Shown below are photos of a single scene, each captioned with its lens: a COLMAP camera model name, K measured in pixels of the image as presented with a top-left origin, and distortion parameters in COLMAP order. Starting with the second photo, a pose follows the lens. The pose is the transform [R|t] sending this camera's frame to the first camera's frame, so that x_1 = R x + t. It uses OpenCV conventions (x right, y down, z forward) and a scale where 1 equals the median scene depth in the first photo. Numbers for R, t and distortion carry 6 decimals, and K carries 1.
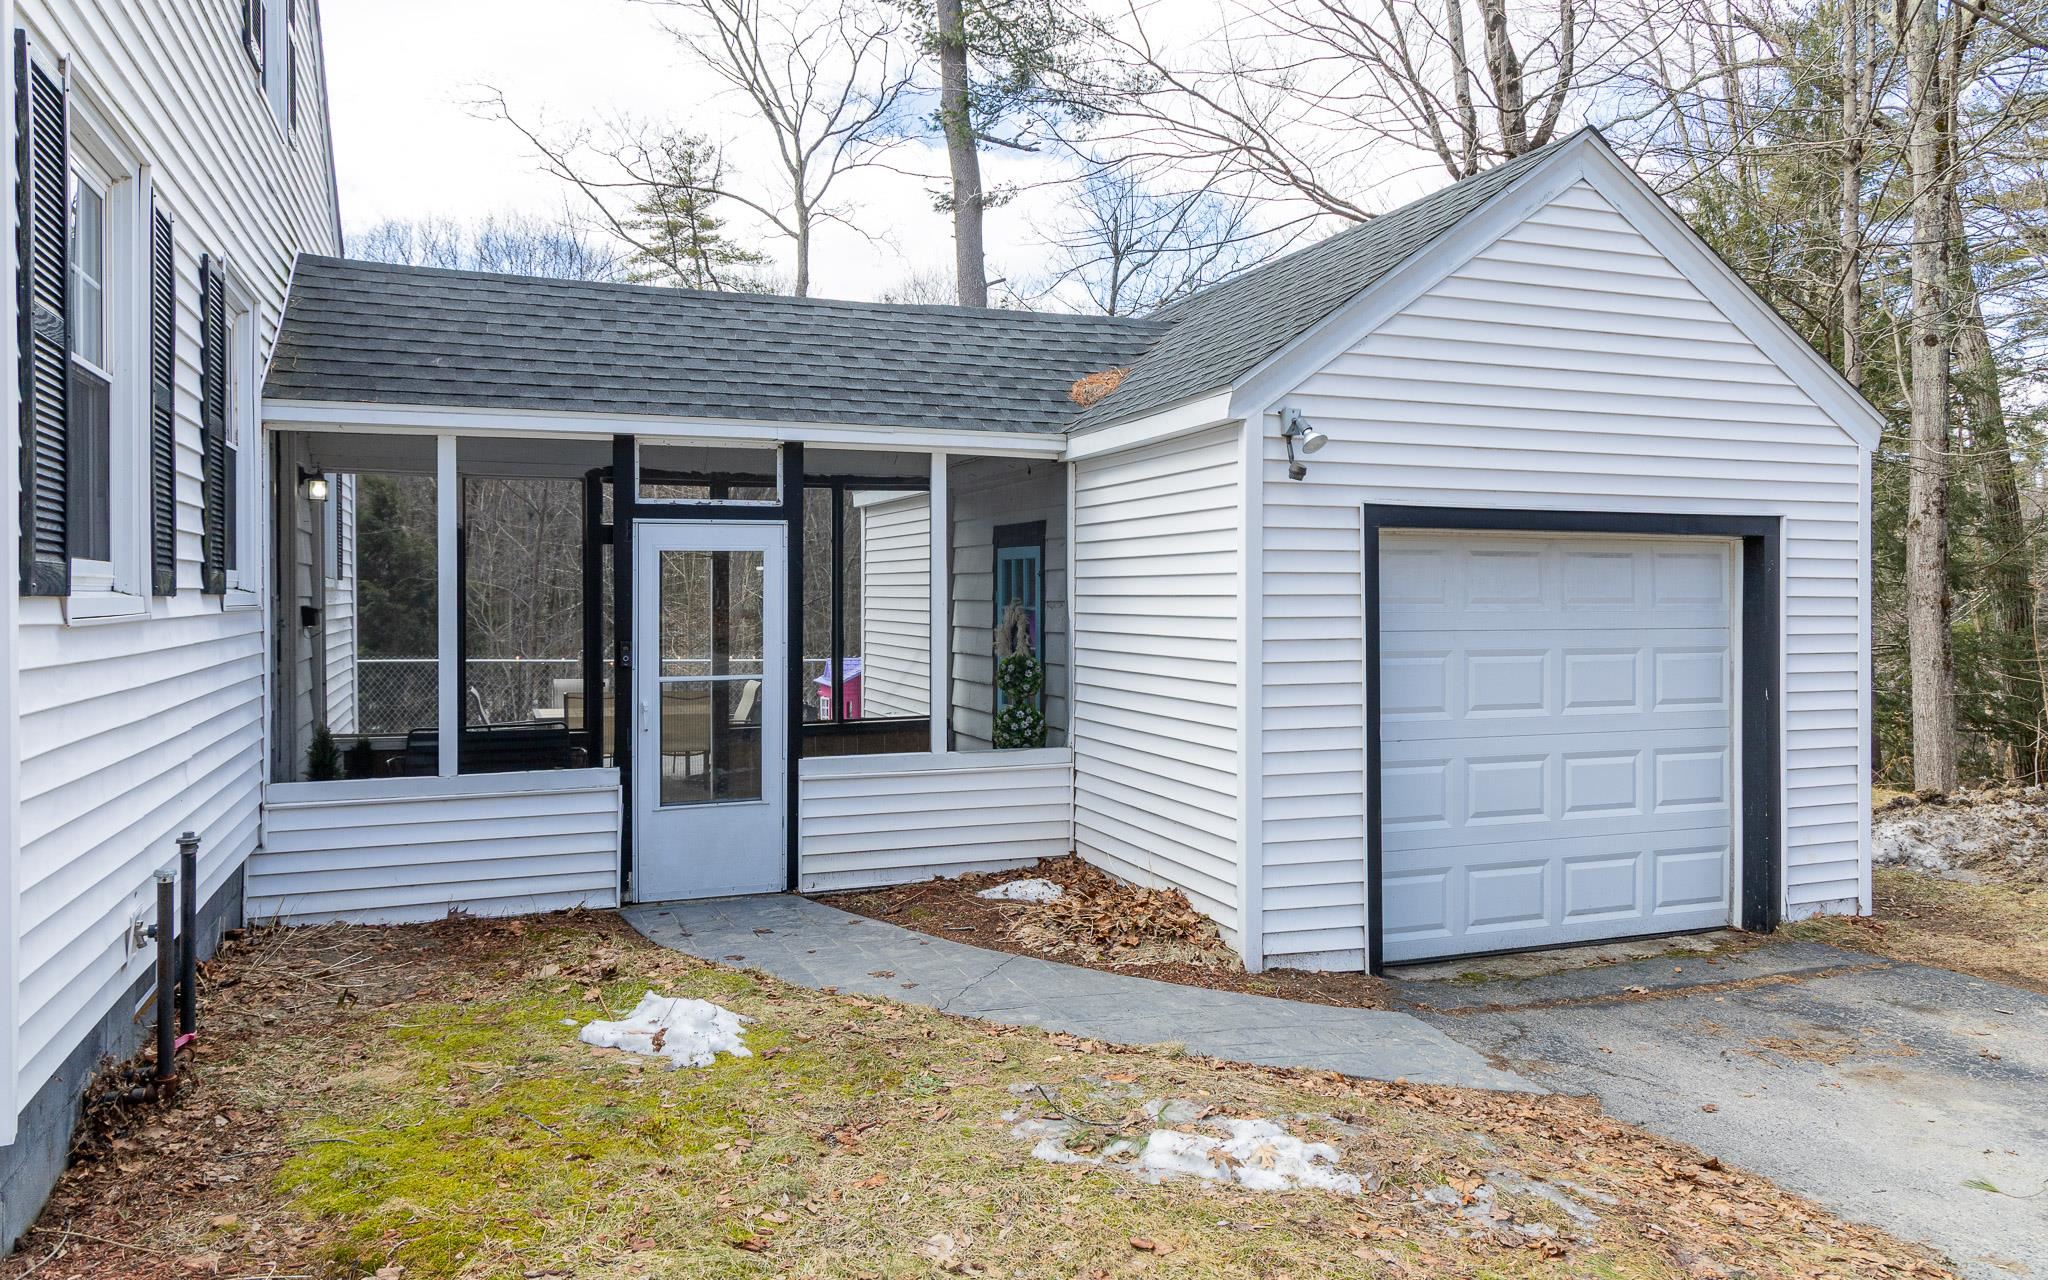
lens RADIAL K [[1406.4, 0, 1021.2], [0, 1406.4, 591.5], [0, 0, 1]] dist [0.011205, 0.001668]
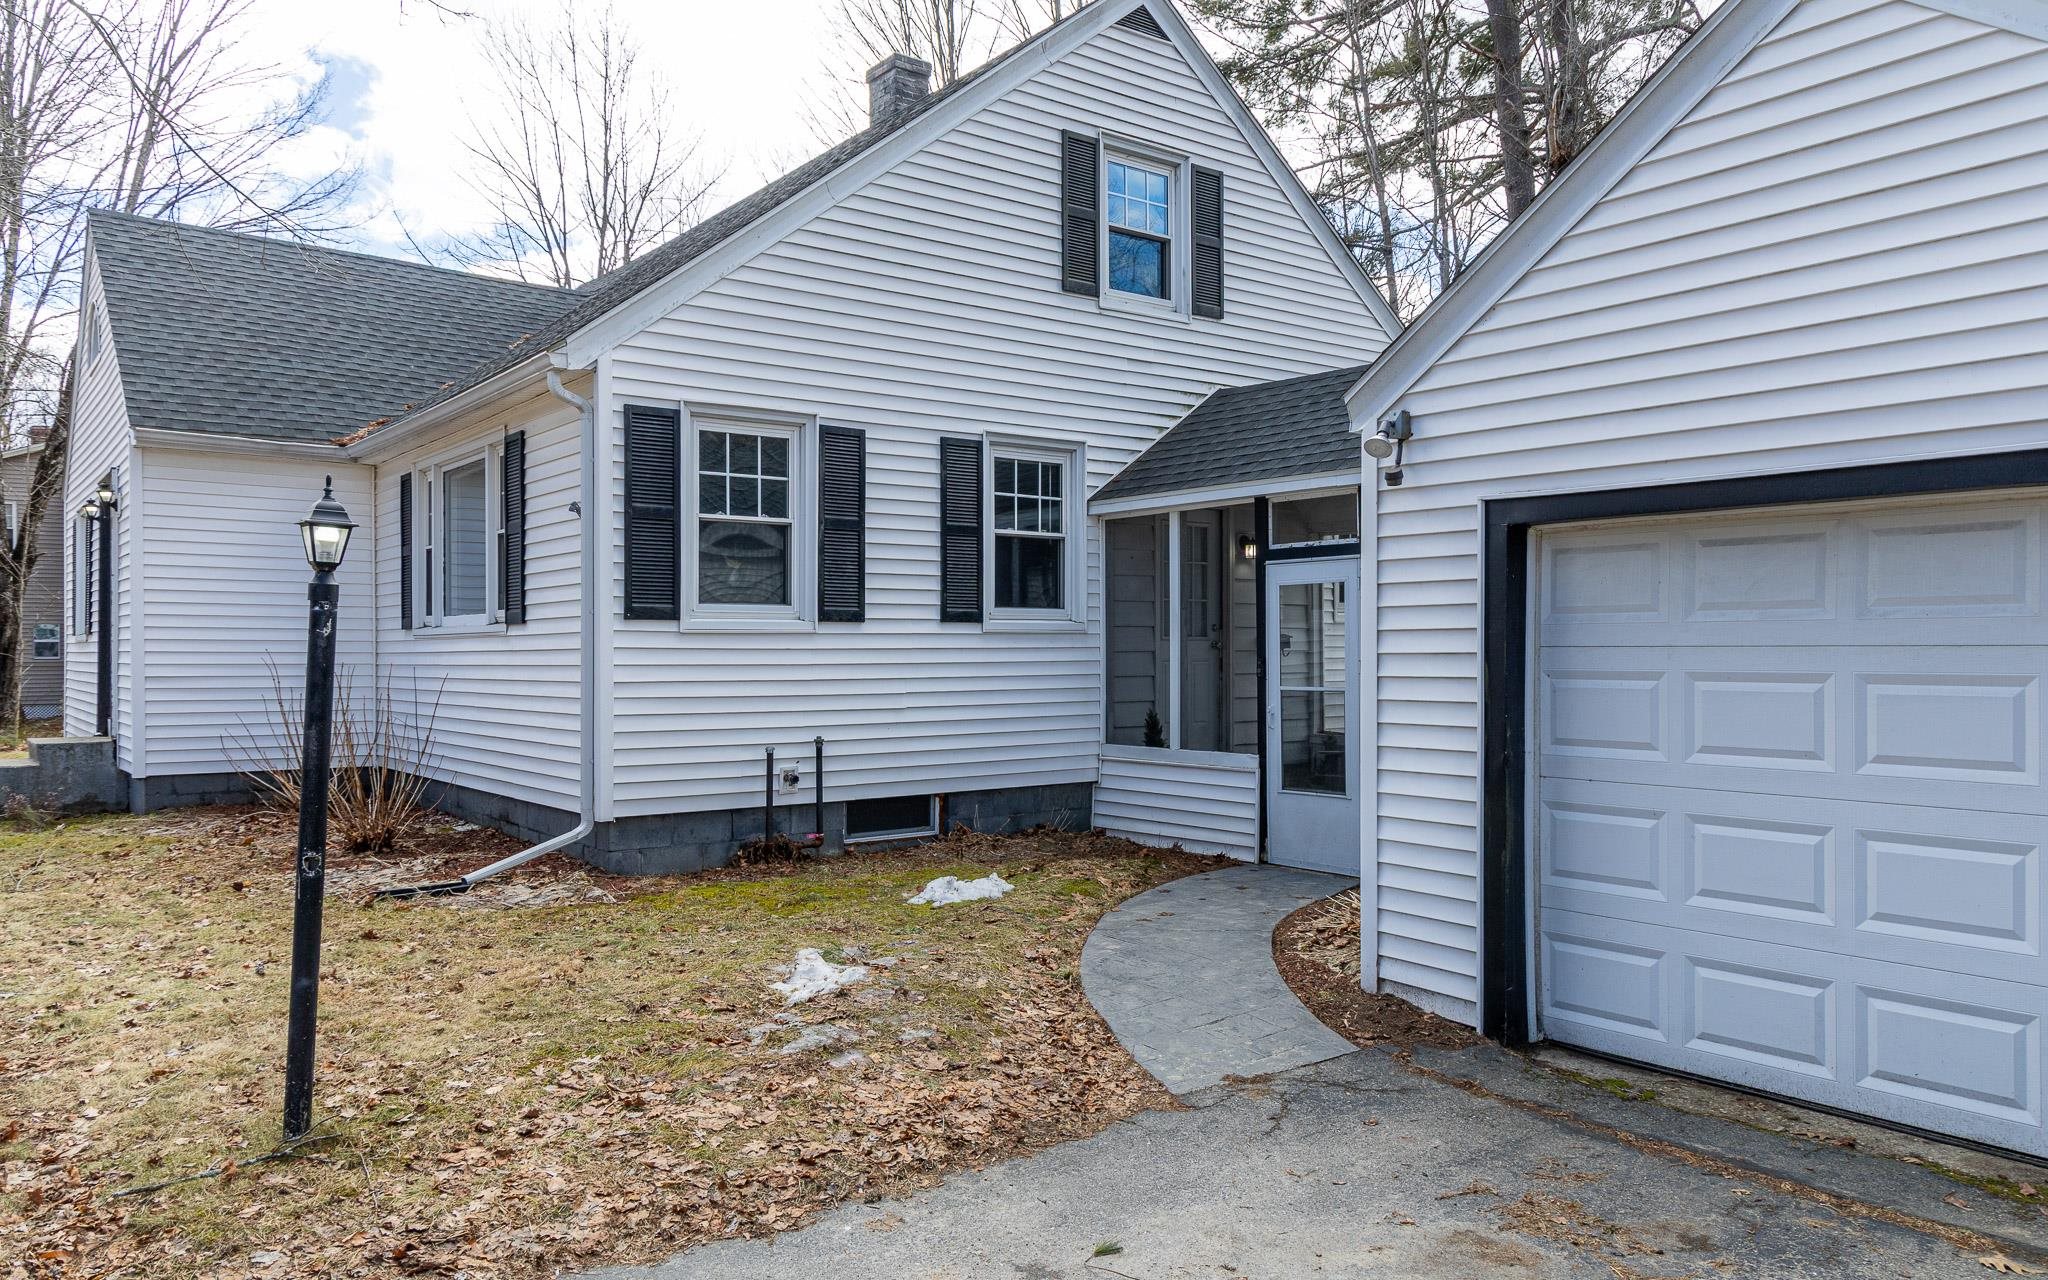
lens RADIAL K [[1442.5, 0, 1015.9], [0, 1442.5, 643.7], [0, 0, 1]] dist [0.004630, 0.000941]
pose [[0.282462, -0.003984, -0.959270, 0.935096], [0.005344, 0.999982, -0.002580, 0.025789], [0.959264, -0.004397, 0.282478, 0.422511]]
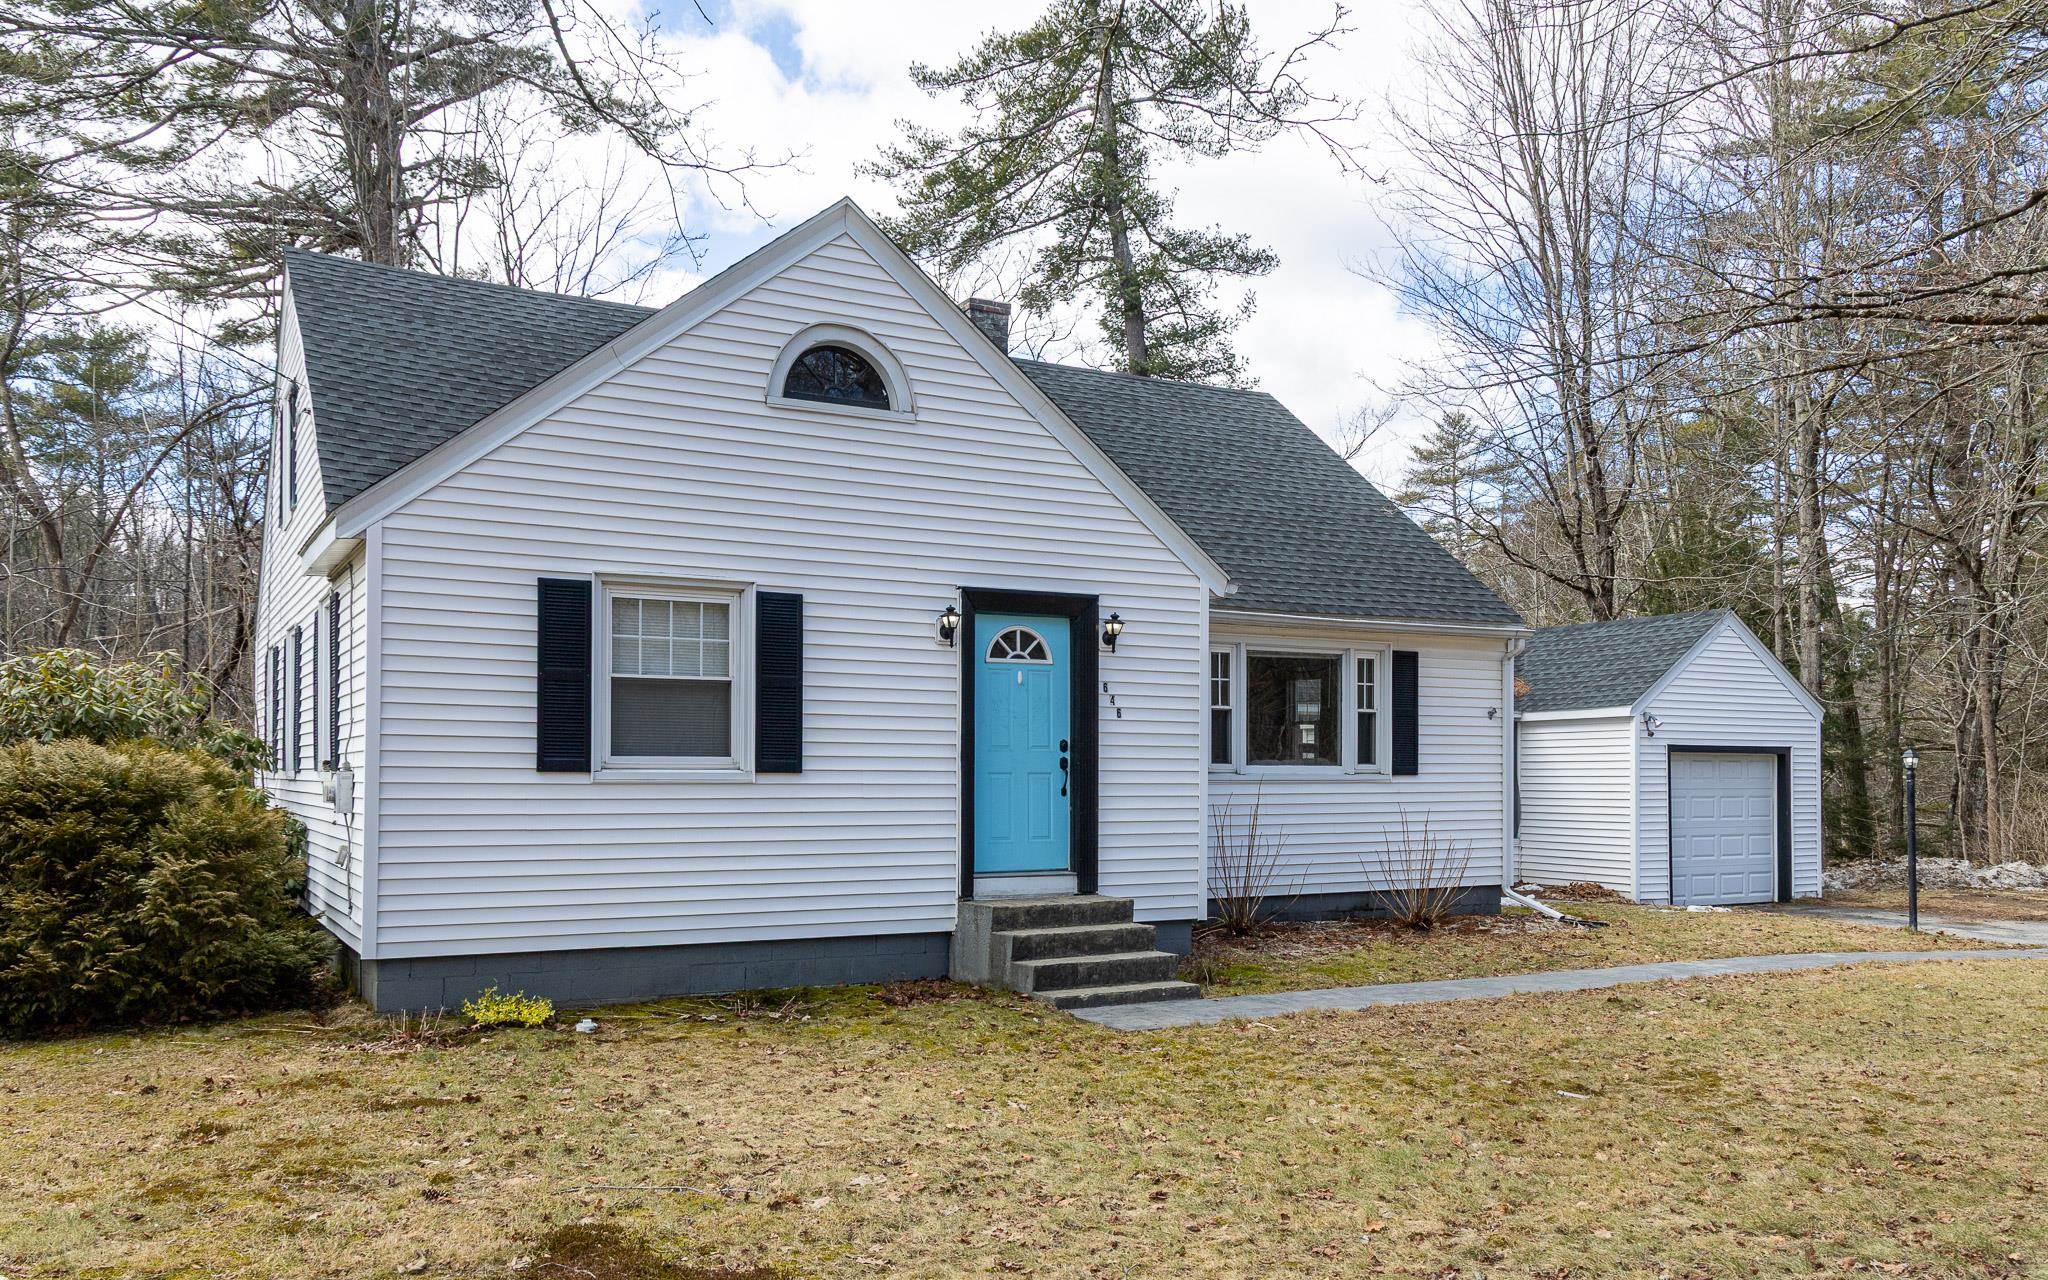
lens RADIAL K [[1566.4, 0, 1025.2], [0, 1566.4, 693.6], [0, 0, 1]] dist [-0.005951, -0.001655]
pose [[0.990679, 0.017779, 0.135050, -1.360182], [-0.012537, 0.999138, -0.039567, -0.020530], [-0.135637, 0.037505, 0.990049, -1.820271]]
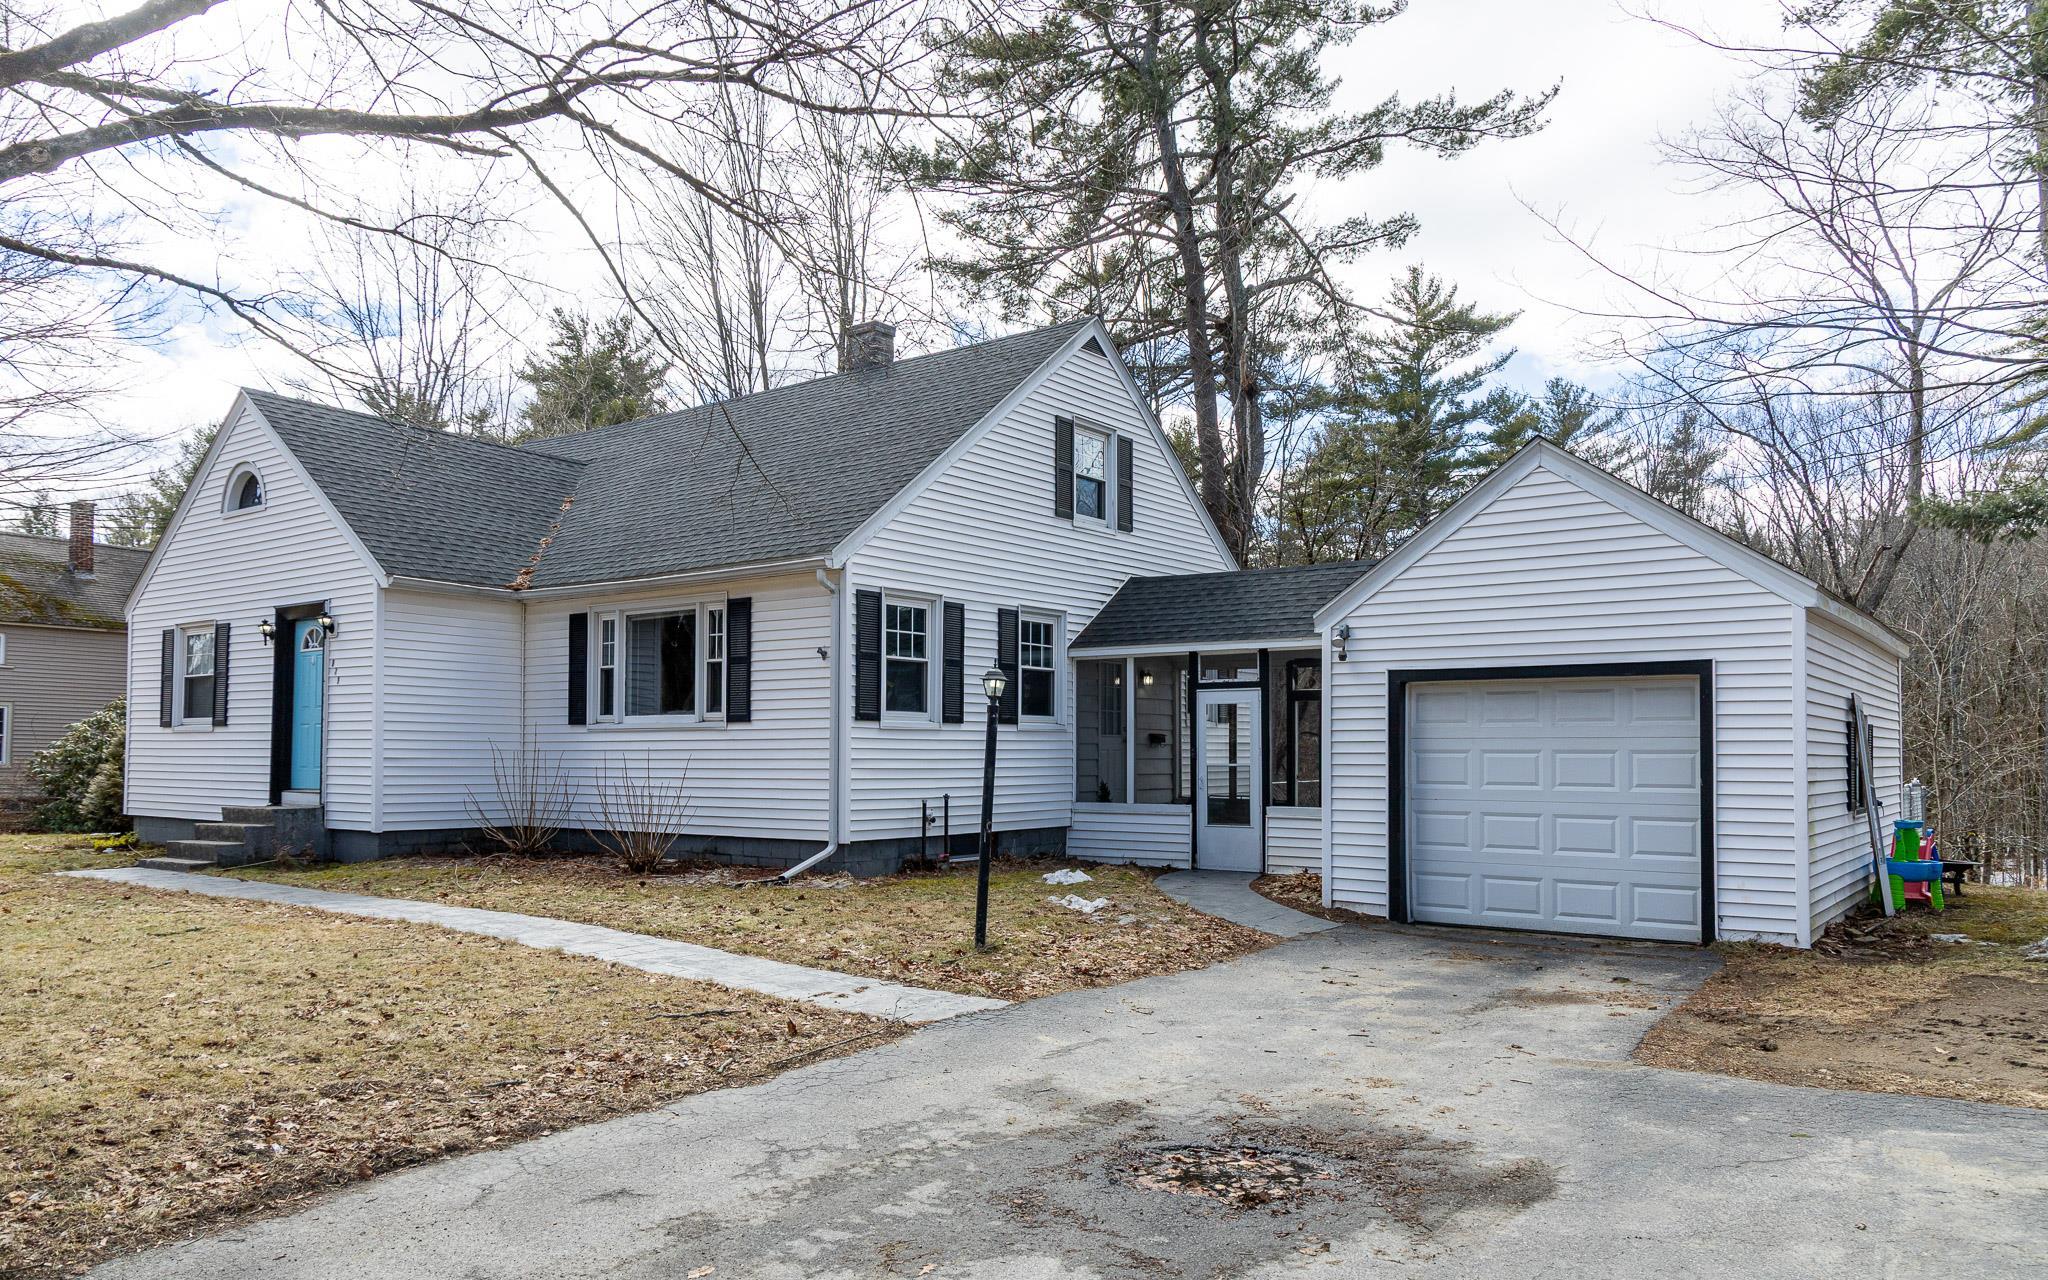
lens RADIAL K [[1414.3, 0, 1024.1], [0, 1414.3, 707.5], [0, 0, 1]] dist [0.004806, 0.001038]
pose [[0.535872, -0.025335, -0.843919, 1.443008], [0.000018, 0.999550, -0.029996, 0.041206], [0.844299, 0.016059, 0.535632, -0.392038]]
